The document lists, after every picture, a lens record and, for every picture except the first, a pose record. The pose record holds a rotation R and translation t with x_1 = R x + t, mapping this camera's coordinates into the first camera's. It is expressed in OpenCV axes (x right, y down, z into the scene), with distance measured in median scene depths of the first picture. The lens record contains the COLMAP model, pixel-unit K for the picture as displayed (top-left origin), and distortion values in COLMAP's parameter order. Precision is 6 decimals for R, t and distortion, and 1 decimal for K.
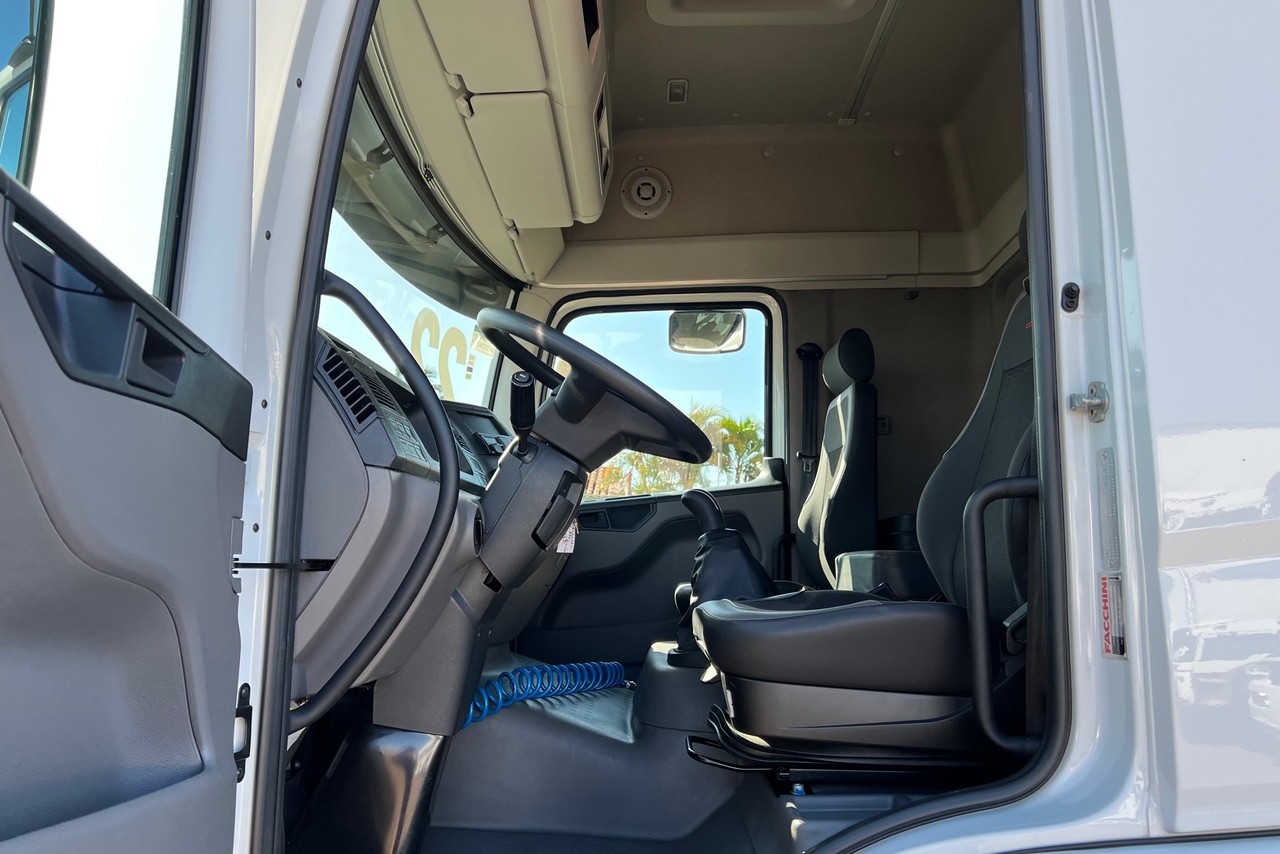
lens RADIAL K [[977.0, 0, 636.2], [0, 977.0, 443.1], [0, 0, 1]] dist [0.001068, -0.002396]
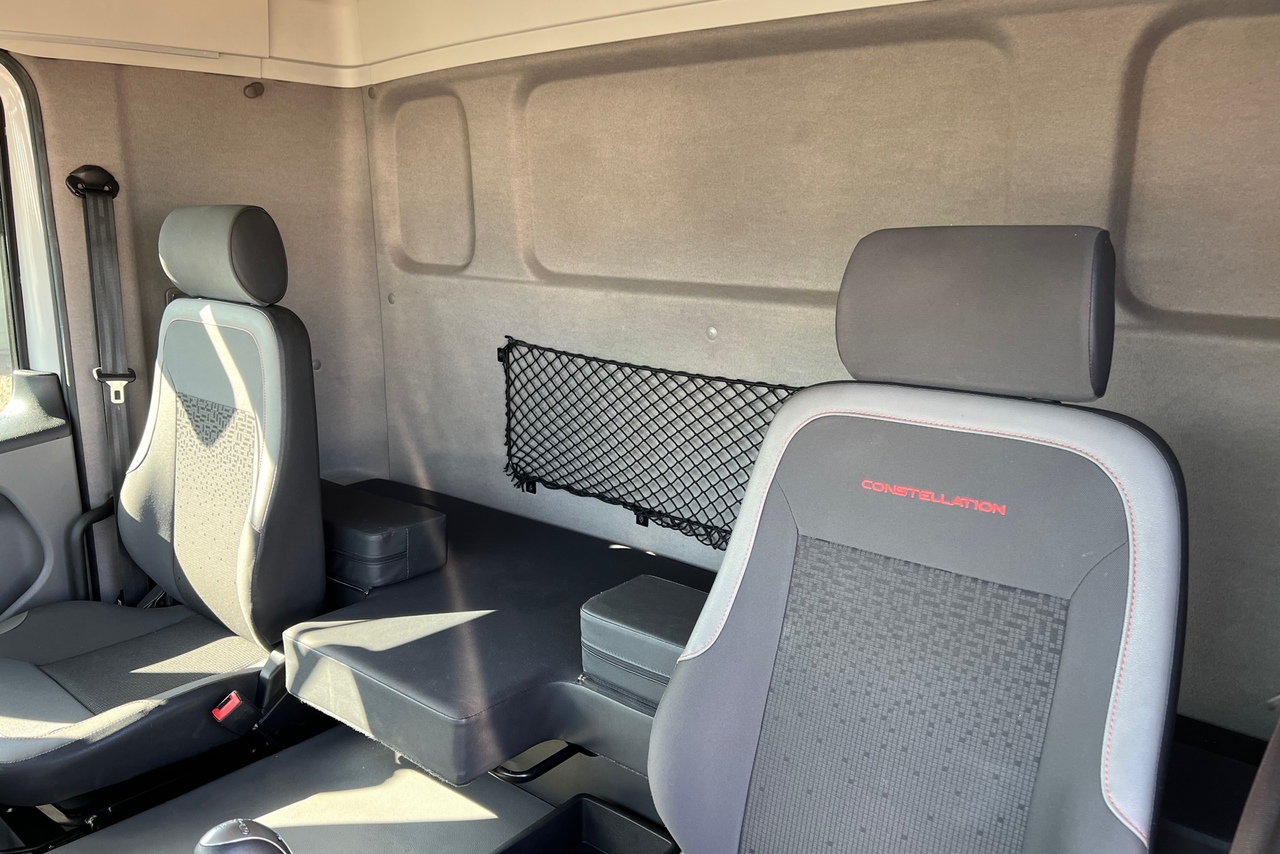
lens RADIAL K [[977.0, 0, 636.2], [0, 977.0, 443.1], [0, 0, 1]] dist [0.001068, -0.002396]
pose [[0.612134, -0.182723, 0.769353, -0.090473], [-0.133079, 0.935254, 0.328009, -0.179334], [-0.779475, -0.303170, 0.548184, 0.404322]]
